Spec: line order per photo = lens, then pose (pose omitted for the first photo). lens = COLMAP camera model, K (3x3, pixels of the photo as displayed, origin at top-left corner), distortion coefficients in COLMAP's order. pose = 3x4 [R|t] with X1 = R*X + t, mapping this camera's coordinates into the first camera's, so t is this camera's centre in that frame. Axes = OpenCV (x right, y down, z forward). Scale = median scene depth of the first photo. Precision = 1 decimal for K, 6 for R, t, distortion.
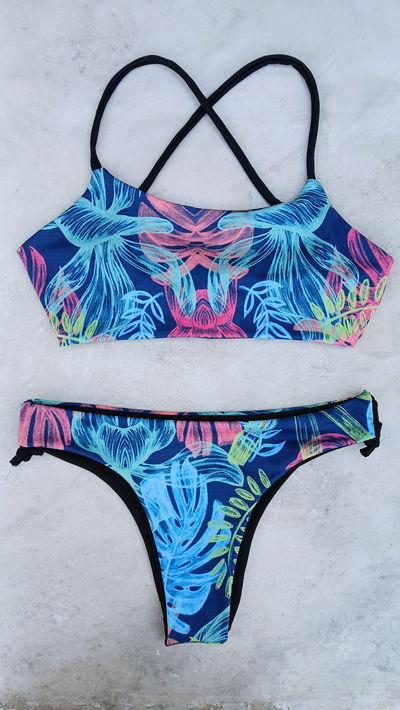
lens RADIAL K [[516.5, 0, 200.0], [0, 516.5, 355.0], [0, 0, 1]] dist [0.061377, -0.098540]
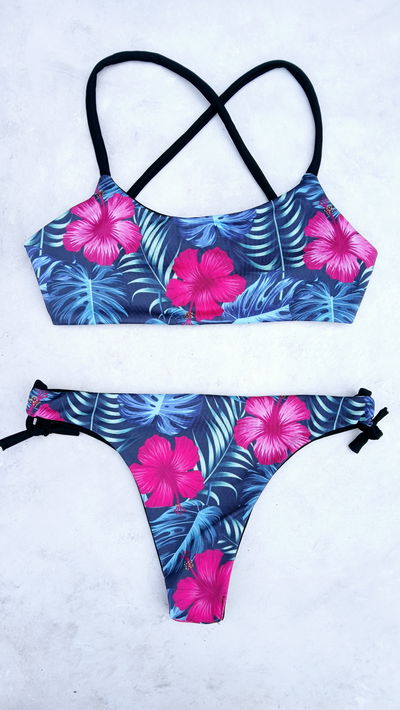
lens RADIAL K [[518.0, 0, 200.3], [0, 518.0, 344.7], [0, 0, 1]] dist [-0.007603, -0.005184]
pose [[0.998846, 0.048030, 0.000551, -0.585091], [-0.048018, 0.998759, -0.013233, -0.098823], [-0.001186, 0.013191, 0.999912, 0.080849]]
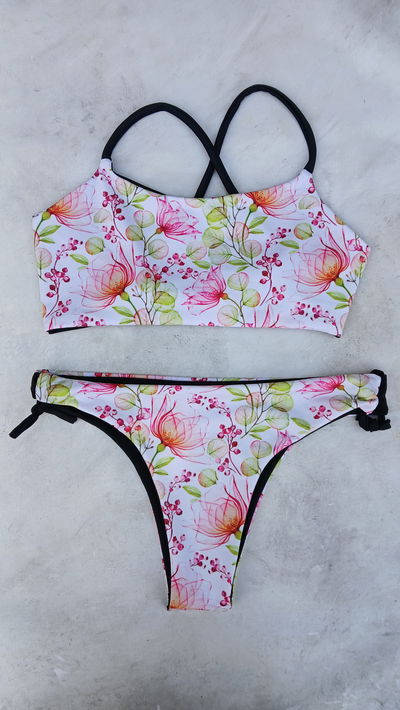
lens RADIAL K [[516.5, 0, 200.0], [0, 516.5, 355.0], [0, 0, 1]] dist [0.061377, -0.098540]
pose [[0.999898, 0.007716, -0.012053, 0.004689], [-0.008212, 0.999101, -0.041590, -0.058813], [0.011721, 0.041684, 0.999062, -0.012140]]
